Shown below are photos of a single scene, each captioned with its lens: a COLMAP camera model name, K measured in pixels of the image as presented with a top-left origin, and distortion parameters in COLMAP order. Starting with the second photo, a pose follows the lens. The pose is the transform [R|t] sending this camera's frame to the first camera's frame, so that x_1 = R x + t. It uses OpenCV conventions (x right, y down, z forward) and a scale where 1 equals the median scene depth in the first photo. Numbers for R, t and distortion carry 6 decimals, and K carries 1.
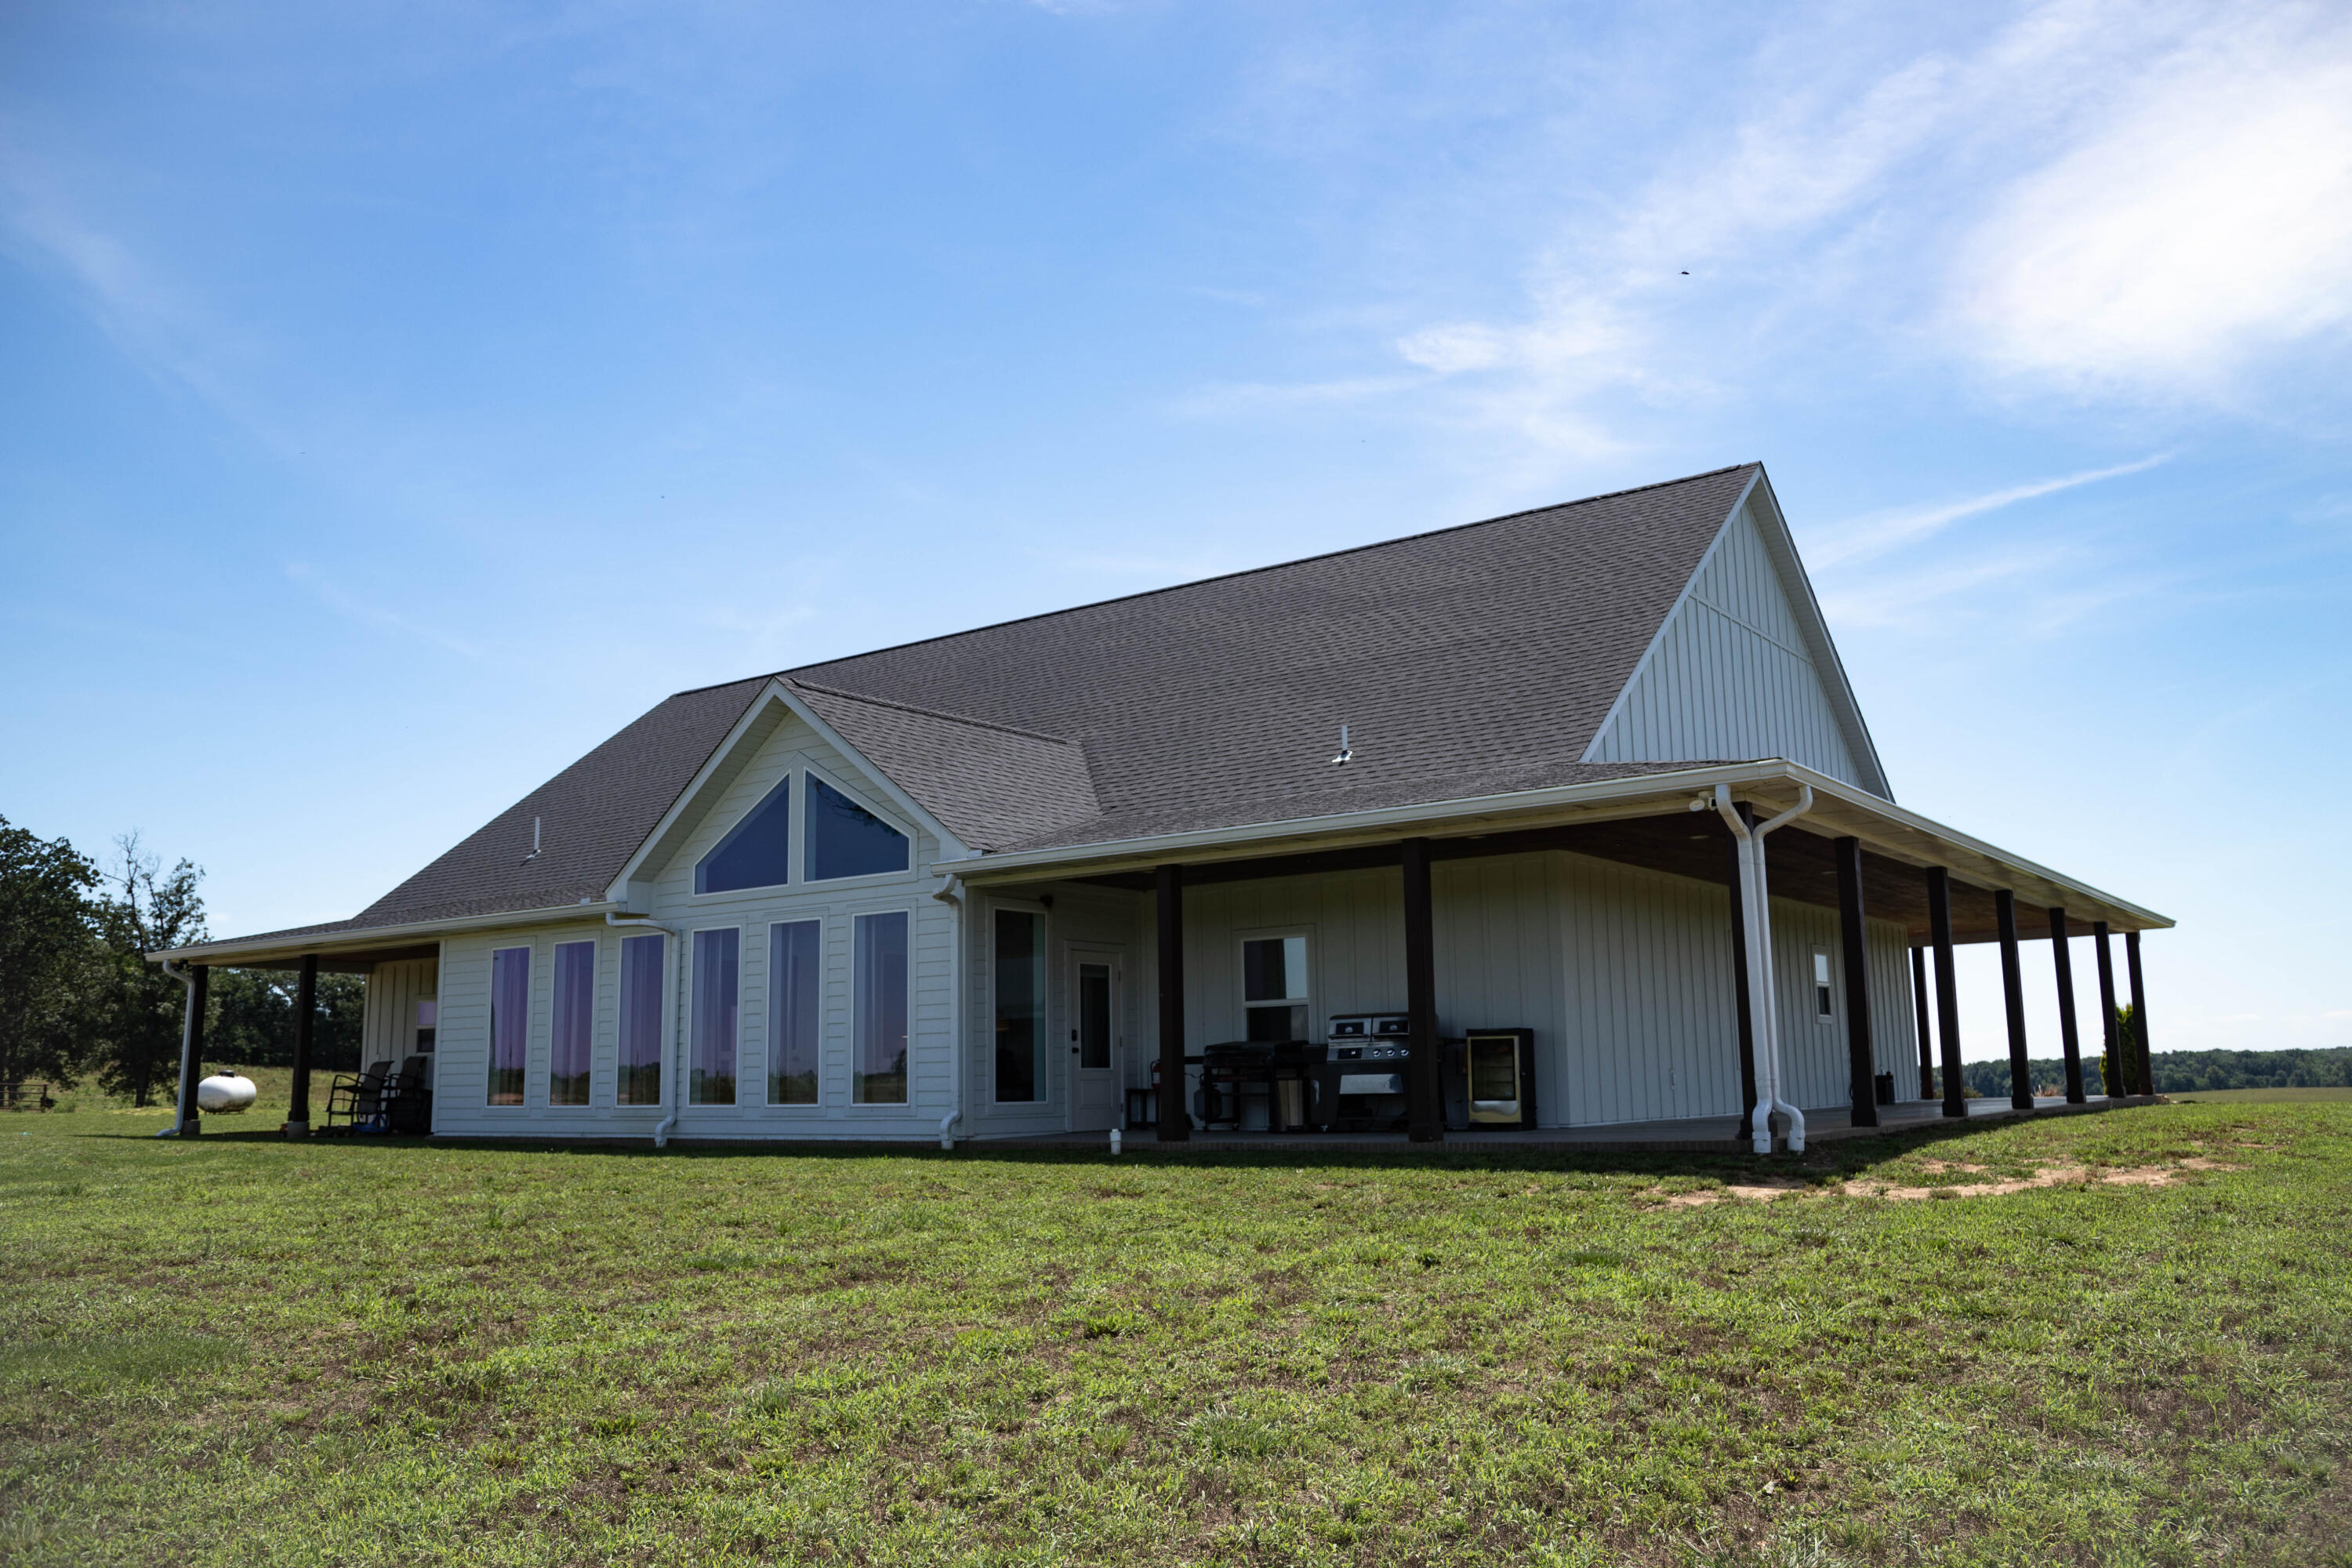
lens RADIAL K [[1666.9, 0, 1176.0], [0, 1666.9, 784.0], [0, 0, 1]] dist [-0.079522, -0.001312]
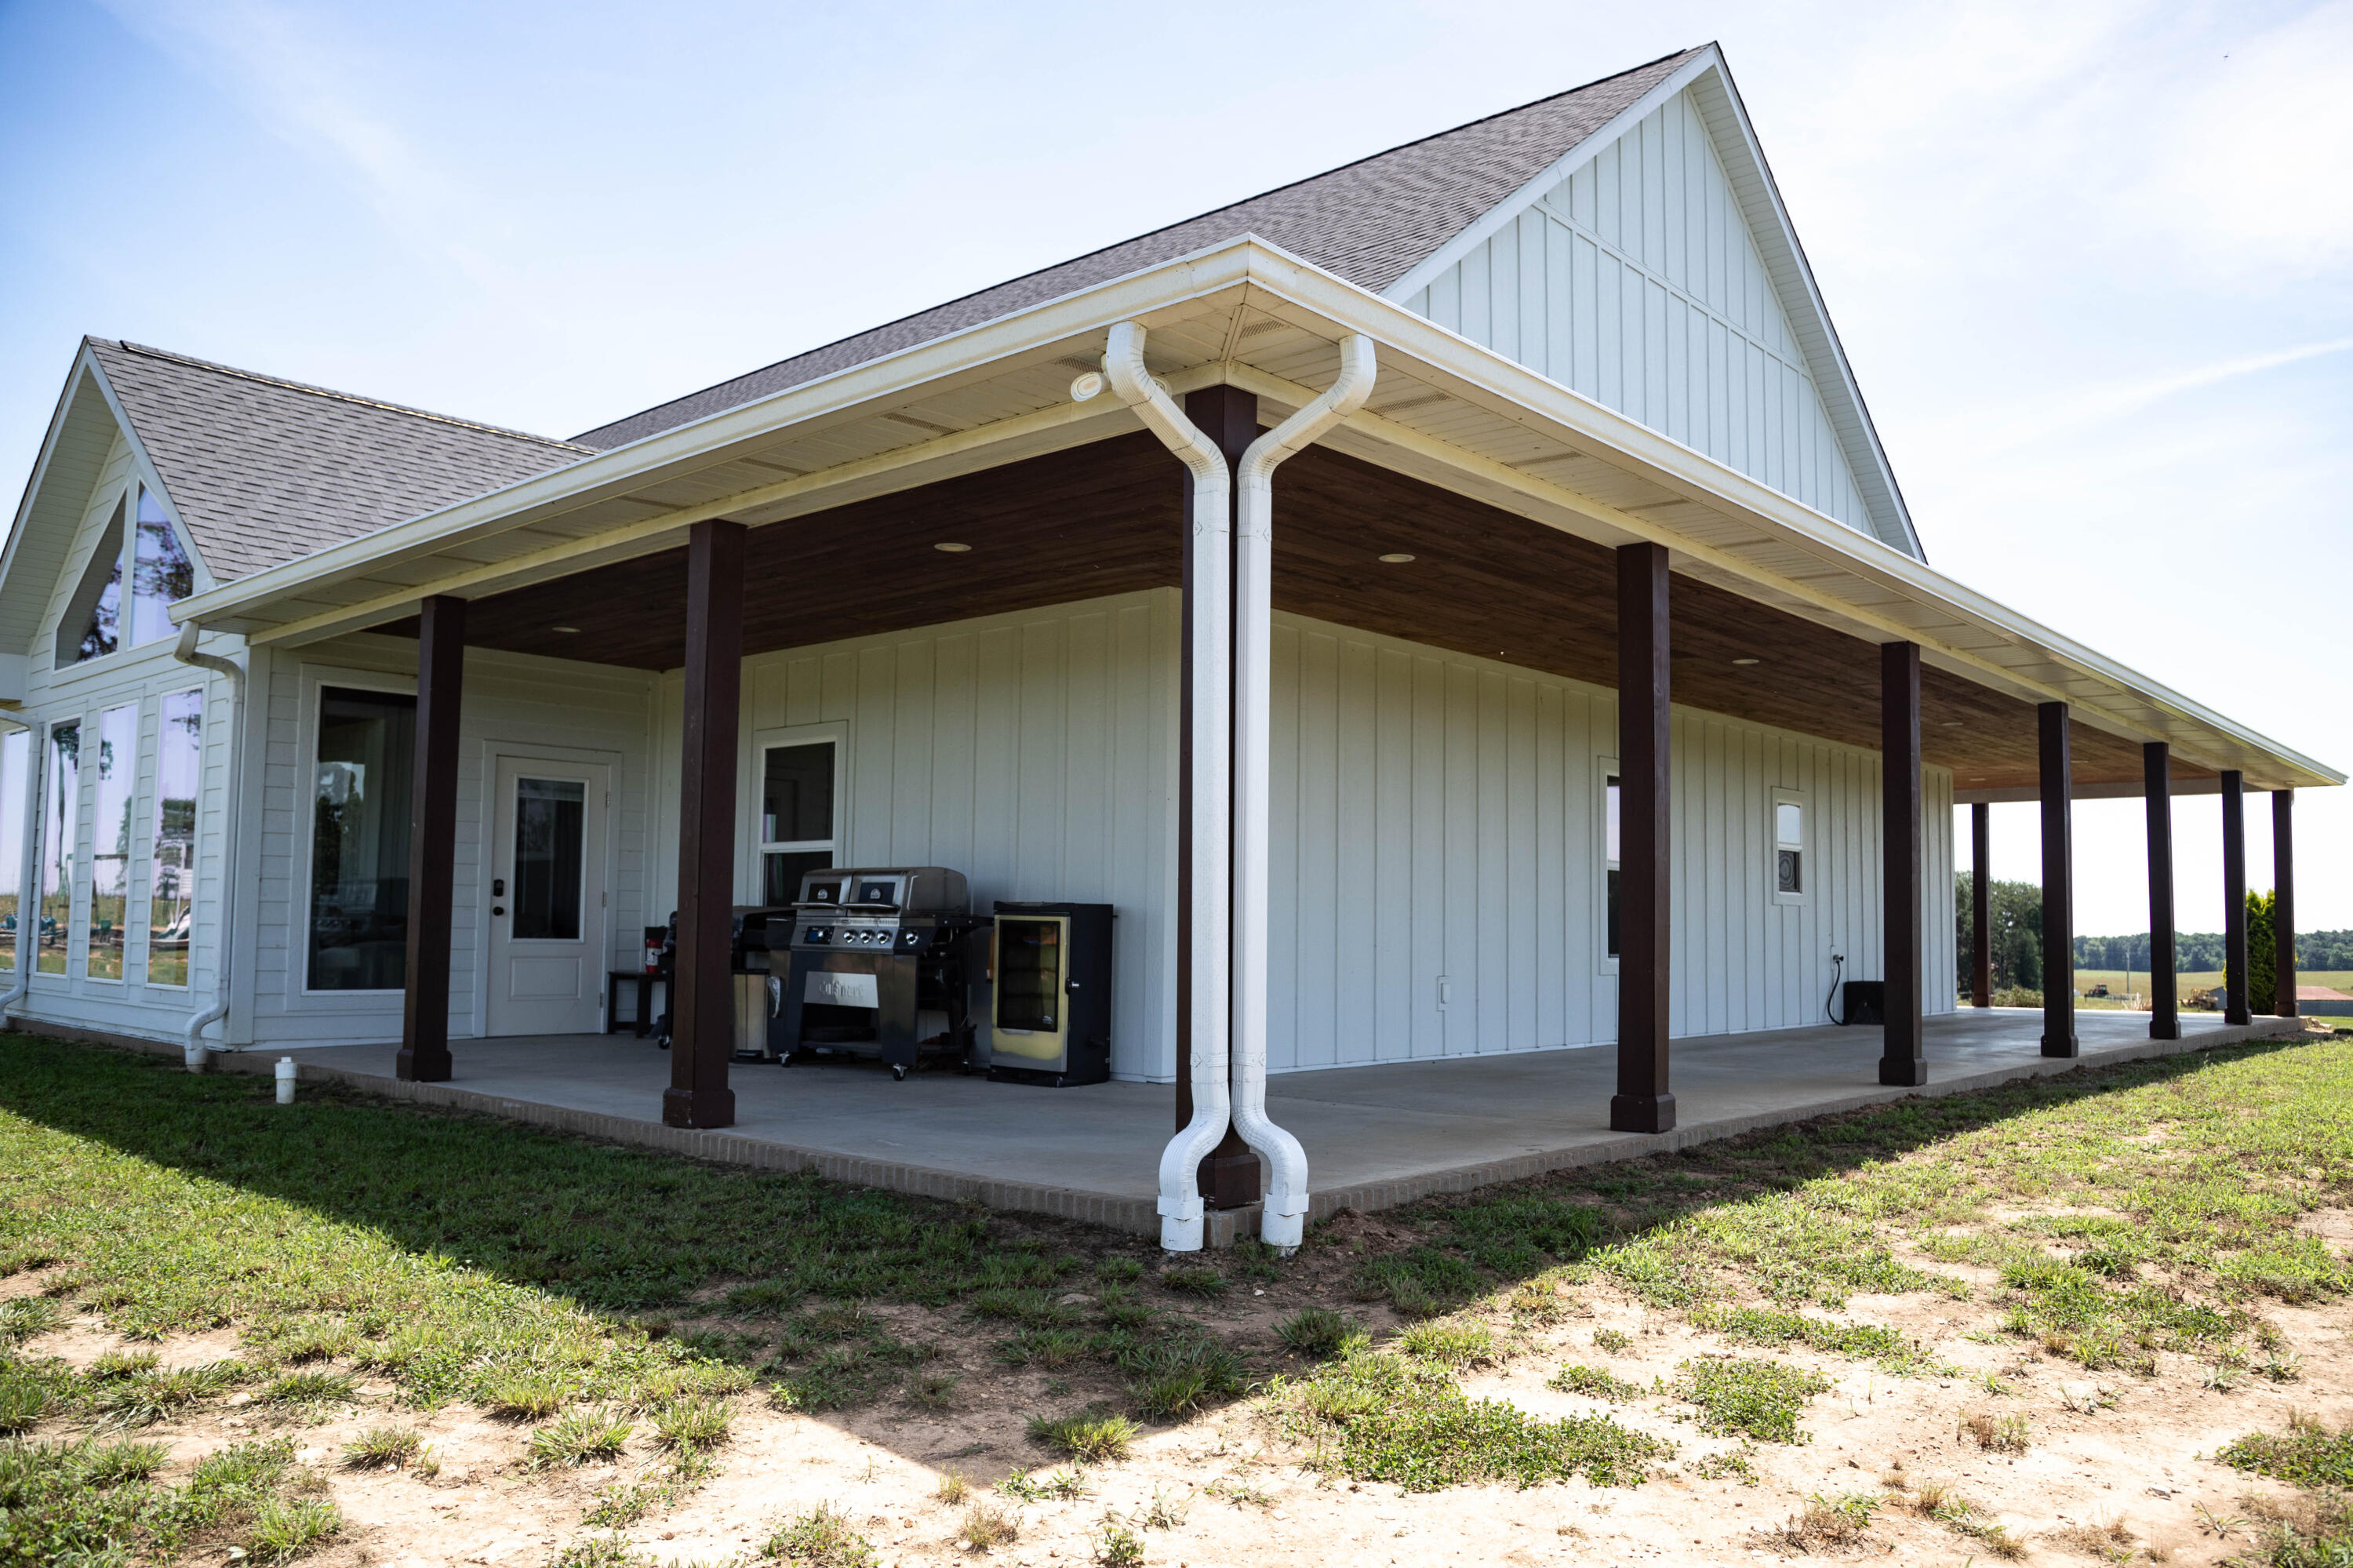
lens RADIAL K [[1667.7, 0, 1176.5], [0, 1667.7, 784.0], [0, 0, 1]] dist [-0.079522, -0.001312]
pose [[0.996250, 0.024005, -0.083128, 0.264086], [-0.016262, 0.995571, 0.092597, 0.050320], [0.084982, -0.090898, 0.992228, 0.414580]]
